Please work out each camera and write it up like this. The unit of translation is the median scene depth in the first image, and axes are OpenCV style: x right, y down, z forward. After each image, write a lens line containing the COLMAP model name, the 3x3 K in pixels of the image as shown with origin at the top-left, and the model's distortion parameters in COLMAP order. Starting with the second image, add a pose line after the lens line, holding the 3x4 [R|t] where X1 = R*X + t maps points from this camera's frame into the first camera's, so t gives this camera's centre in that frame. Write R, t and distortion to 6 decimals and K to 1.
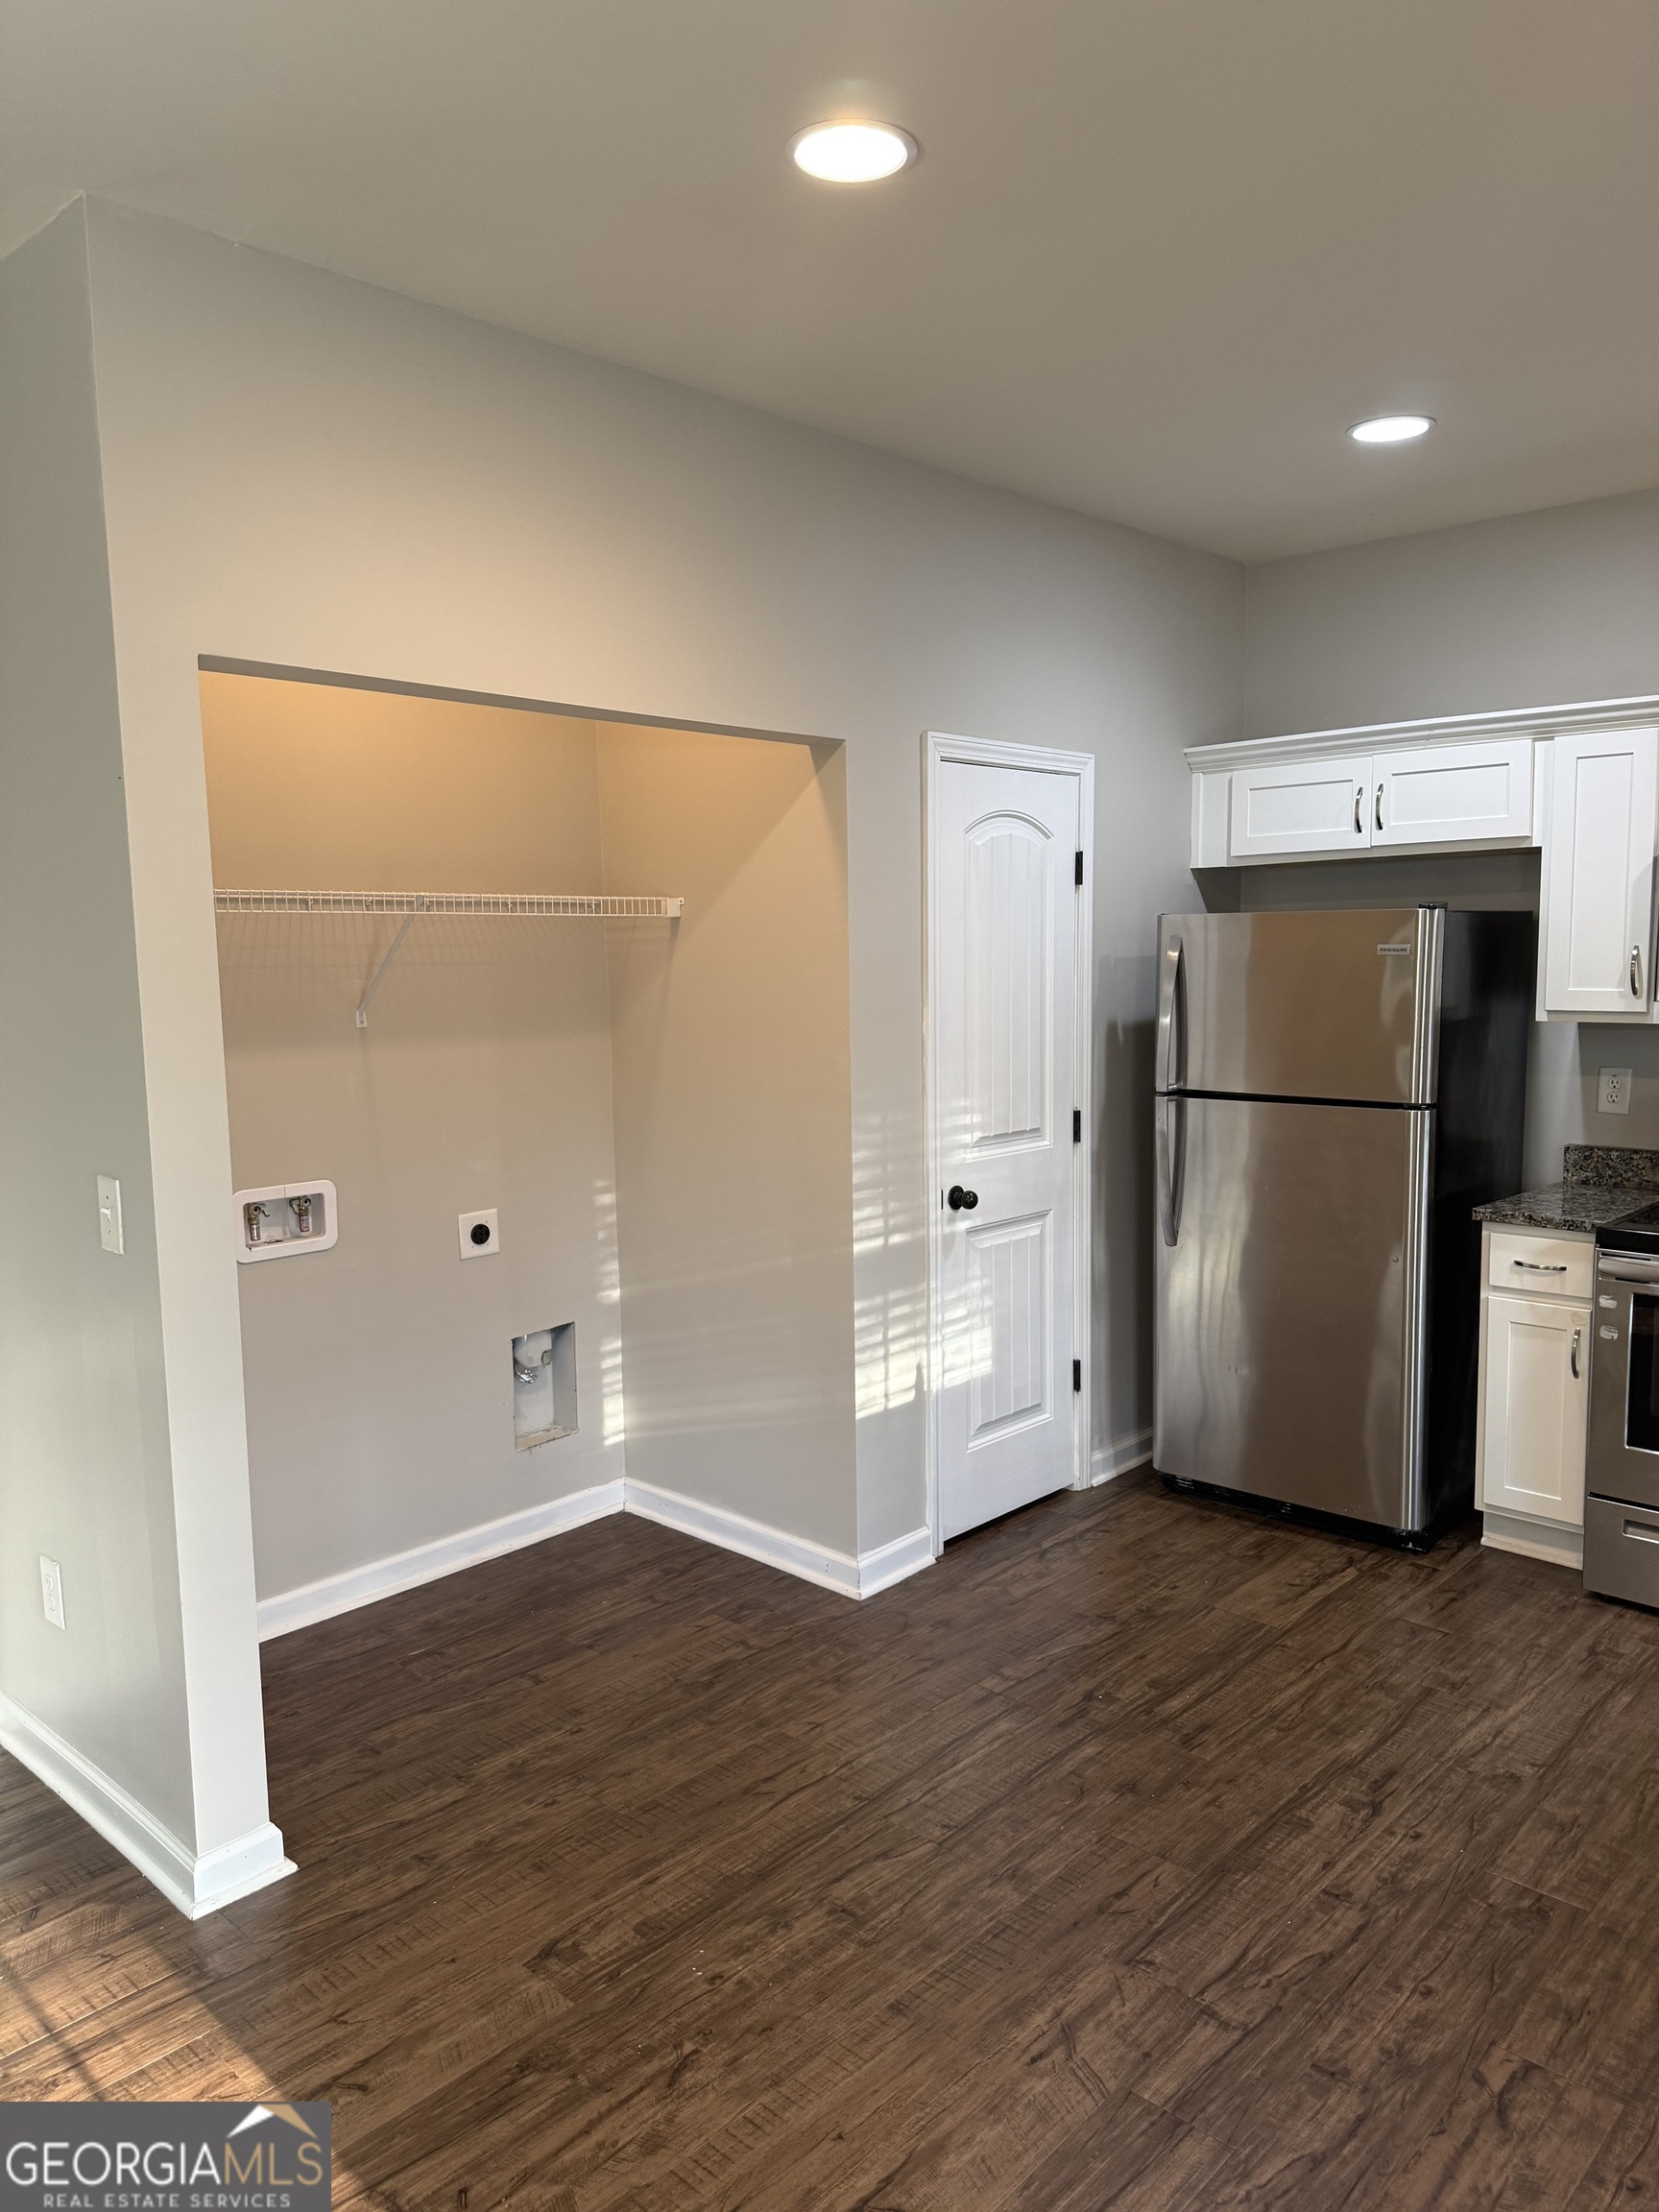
lens RADIAL K [[1556.1, 0, 813.5], [0, 1556.1, 1108.0], [0, 0, 1]] dist [0.054629, -0.075743]
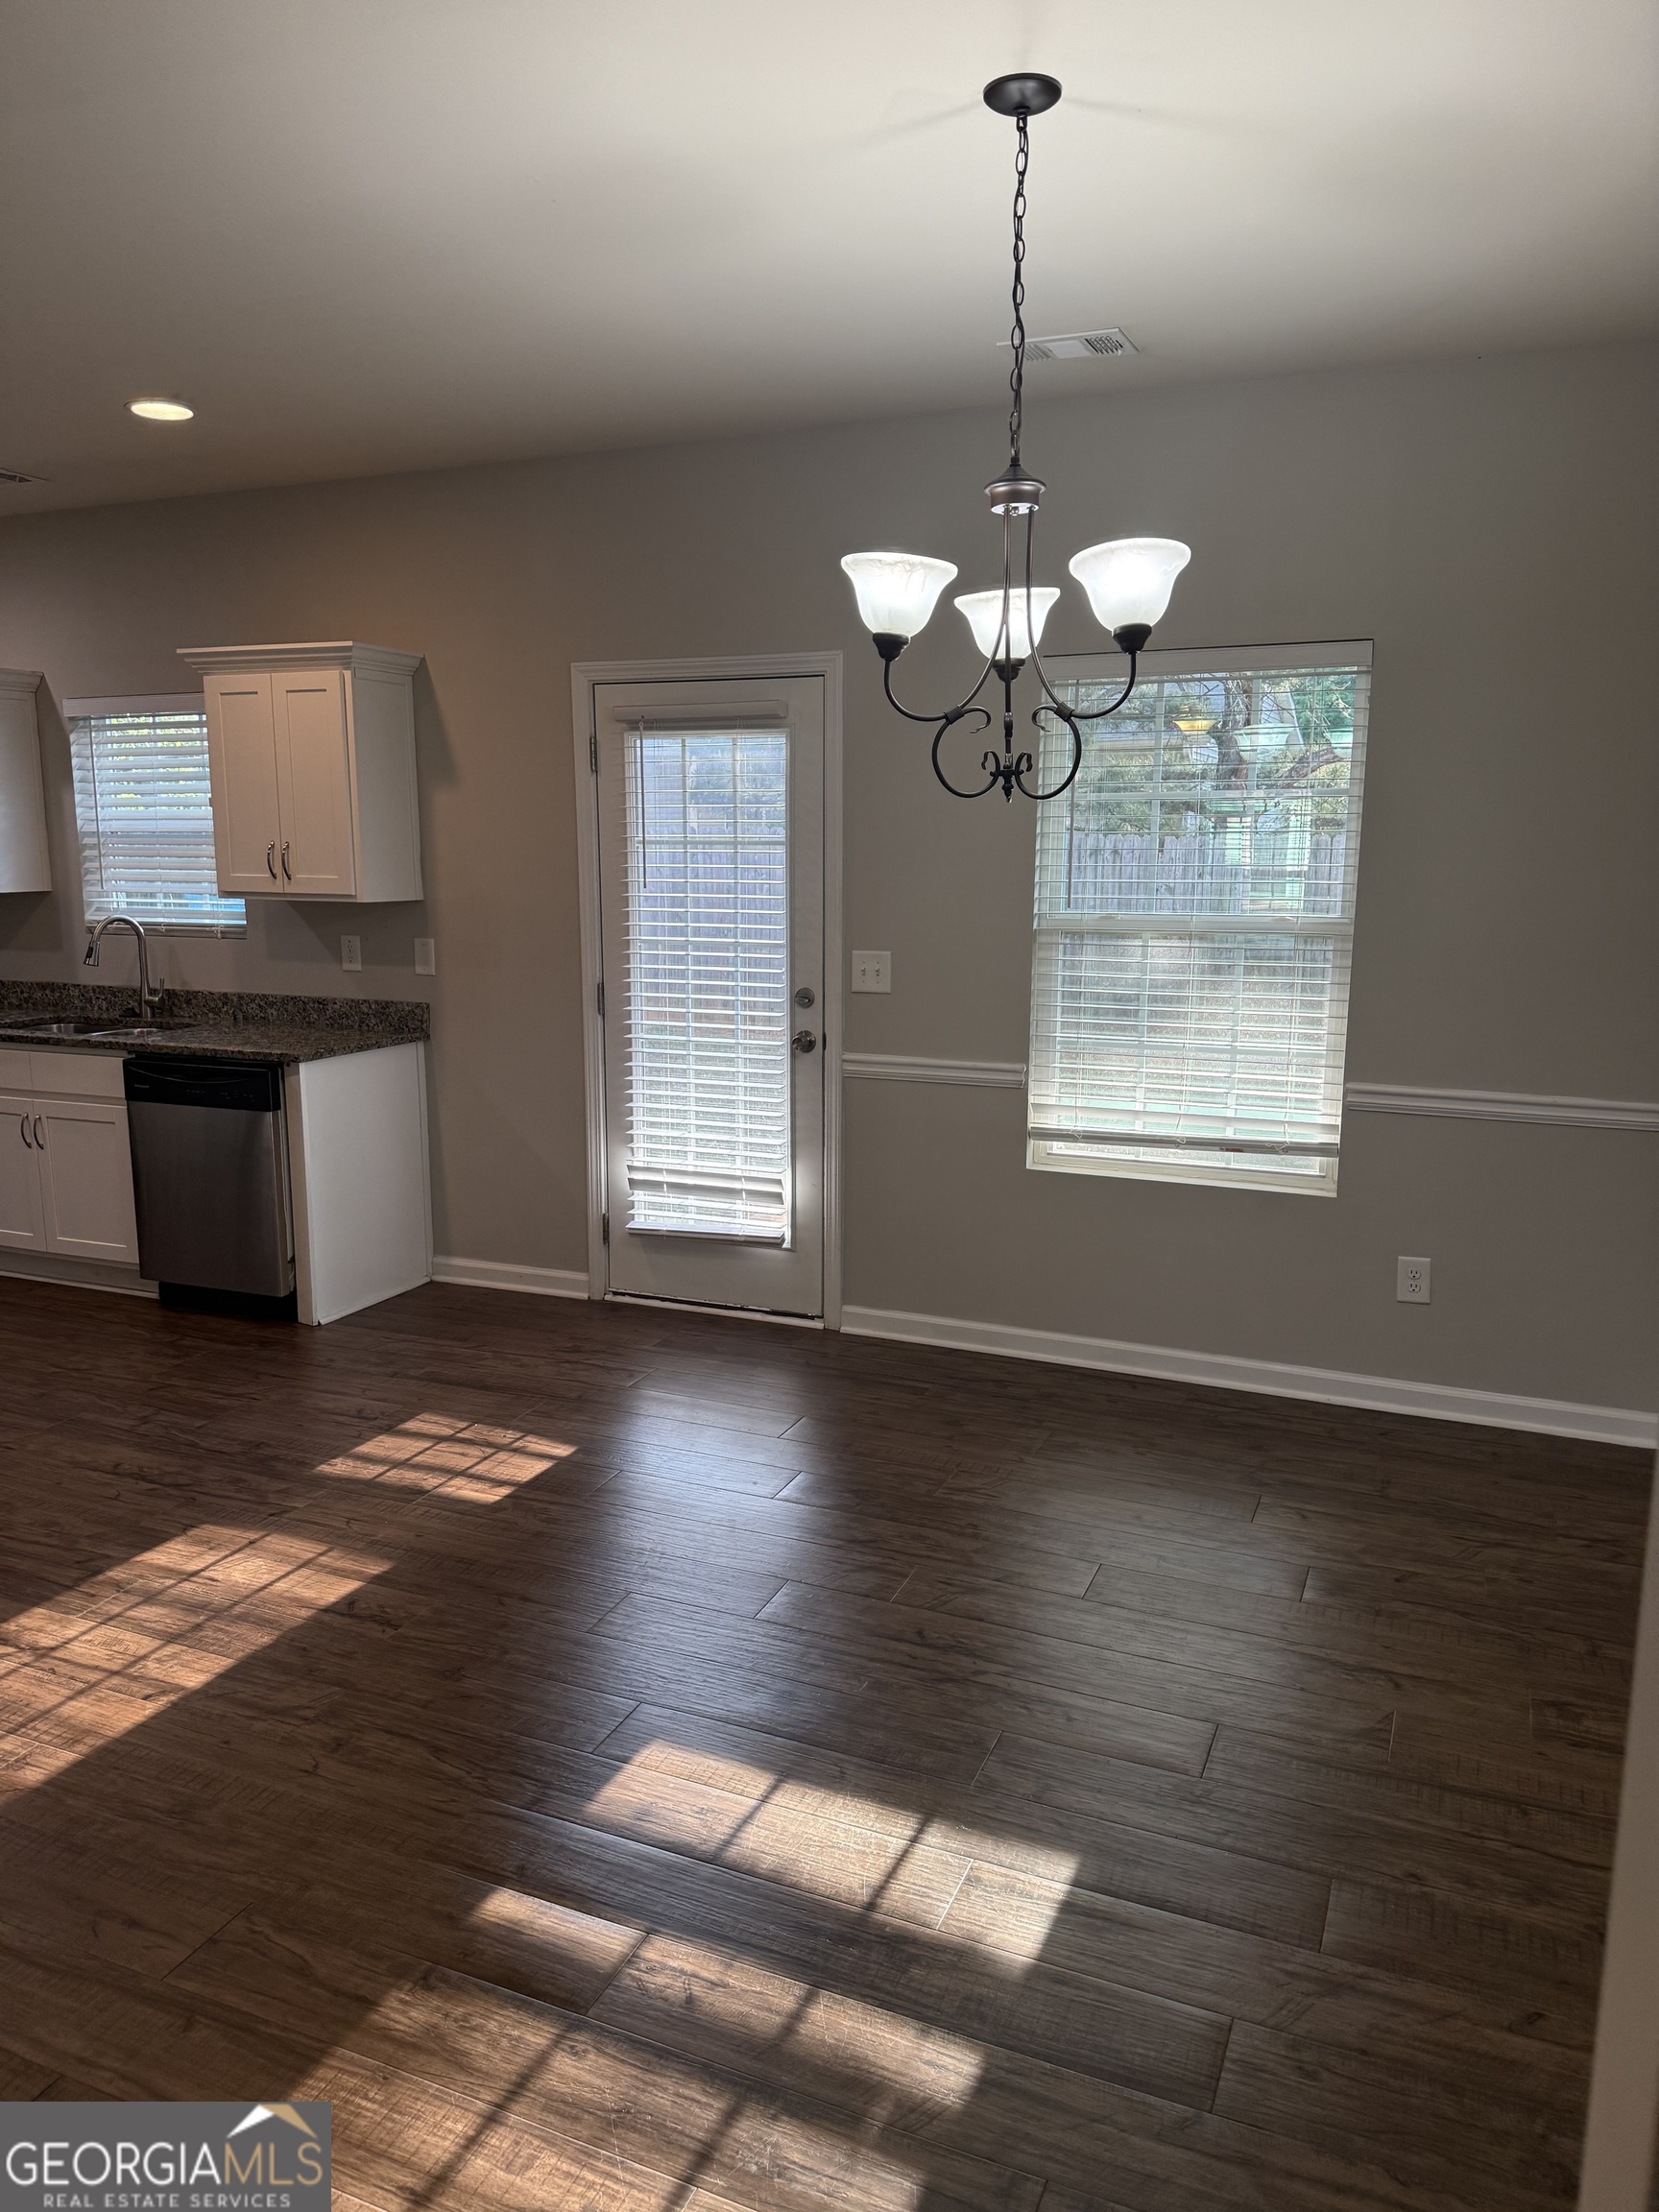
lens RADIAL K [[1556.1, 0, 819.9], [0, 1556.1, 1119.6], [0, 0, 1]] dist [0.054629, -0.075743]
pose [[-0.346301, -0.149730, 0.926097, -1.119486], [0.106764, 0.974477, 0.197474, -0.012435], [-0.932028, 0.167260, -0.321477, 0.404395]]
